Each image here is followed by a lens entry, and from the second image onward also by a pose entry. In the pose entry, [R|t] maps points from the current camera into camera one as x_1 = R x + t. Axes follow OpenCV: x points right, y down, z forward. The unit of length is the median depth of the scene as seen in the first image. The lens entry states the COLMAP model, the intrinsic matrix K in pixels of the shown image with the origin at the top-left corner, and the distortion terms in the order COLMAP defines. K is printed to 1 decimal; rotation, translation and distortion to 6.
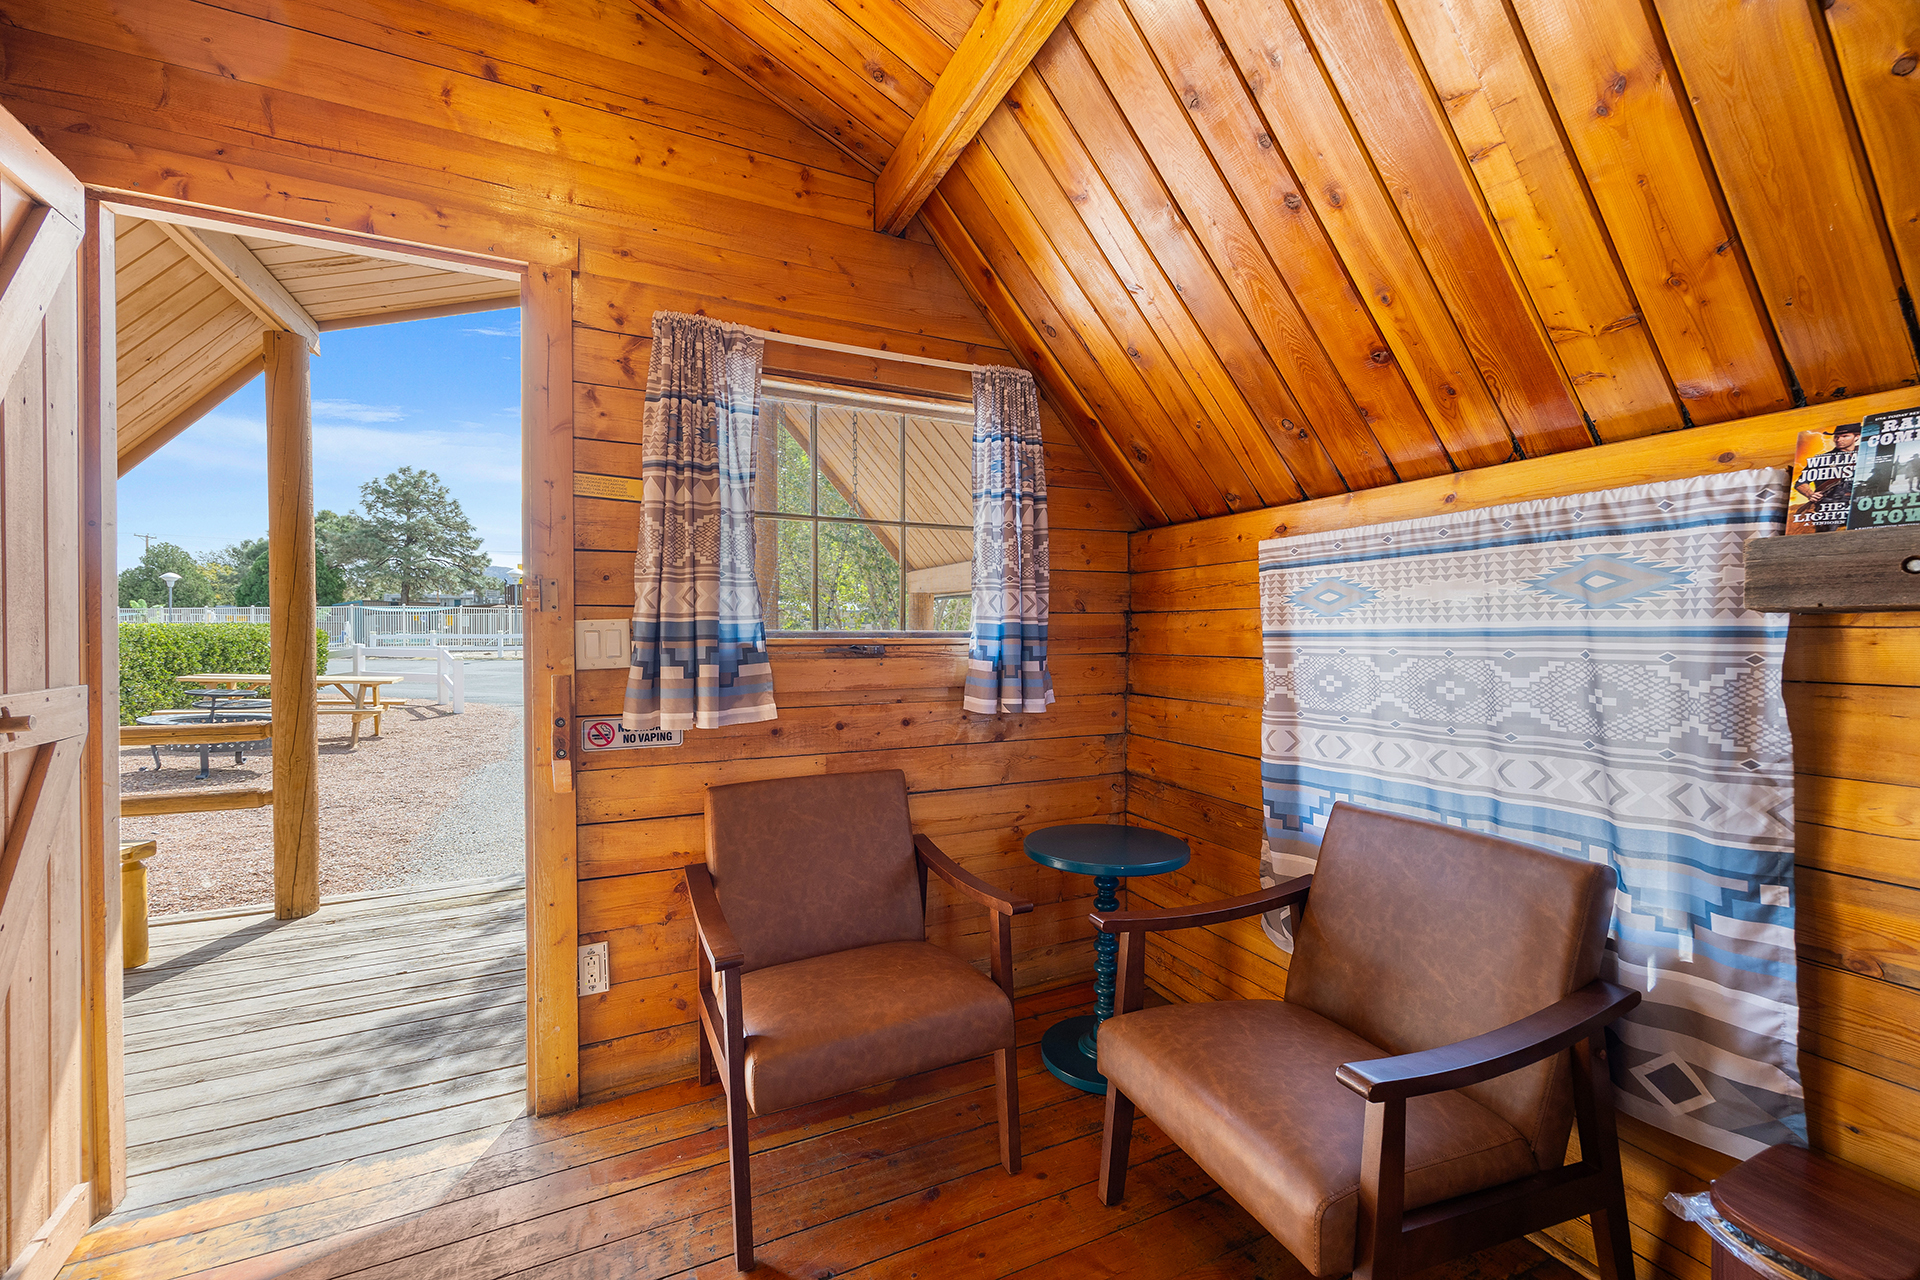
lens RADIAL K [[753.8, 0, 961.1], [0, 753.8, 626.3], [0, 0, 1]] dist [0.000482, -0.000054]
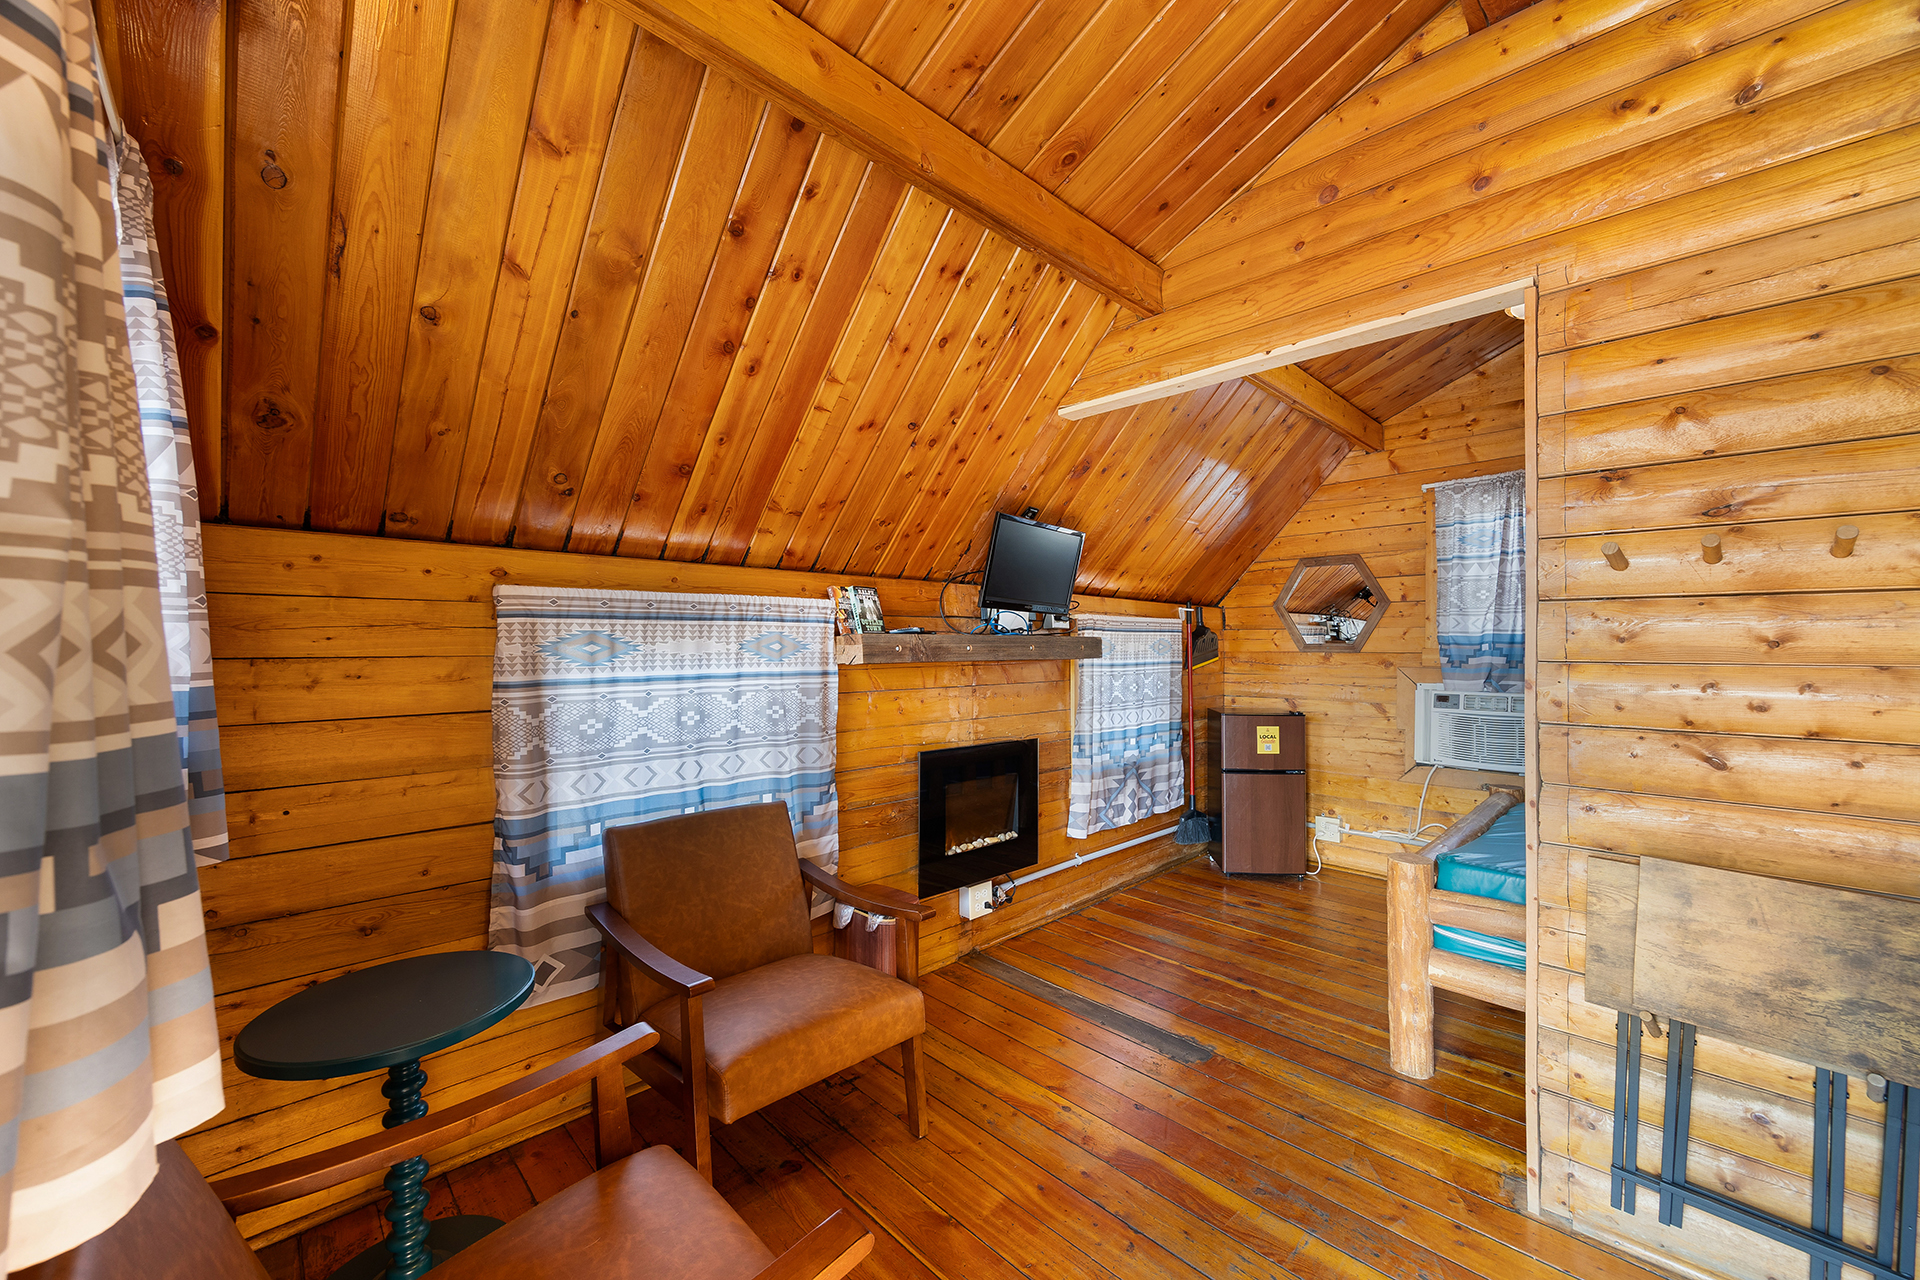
lens RADIAL K [[753.8, 0, 958.7], [0, 753.8, 645.5], [0, 0, 1]] dist [0.000482, -0.000054]
pose [[-0.336796, 0.010936, 0.941514, -0.774951], [0.002124, 0.999939, -0.010855, -0.031340], [-0.941575, -0.001656, -0.336798, 0.912134]]
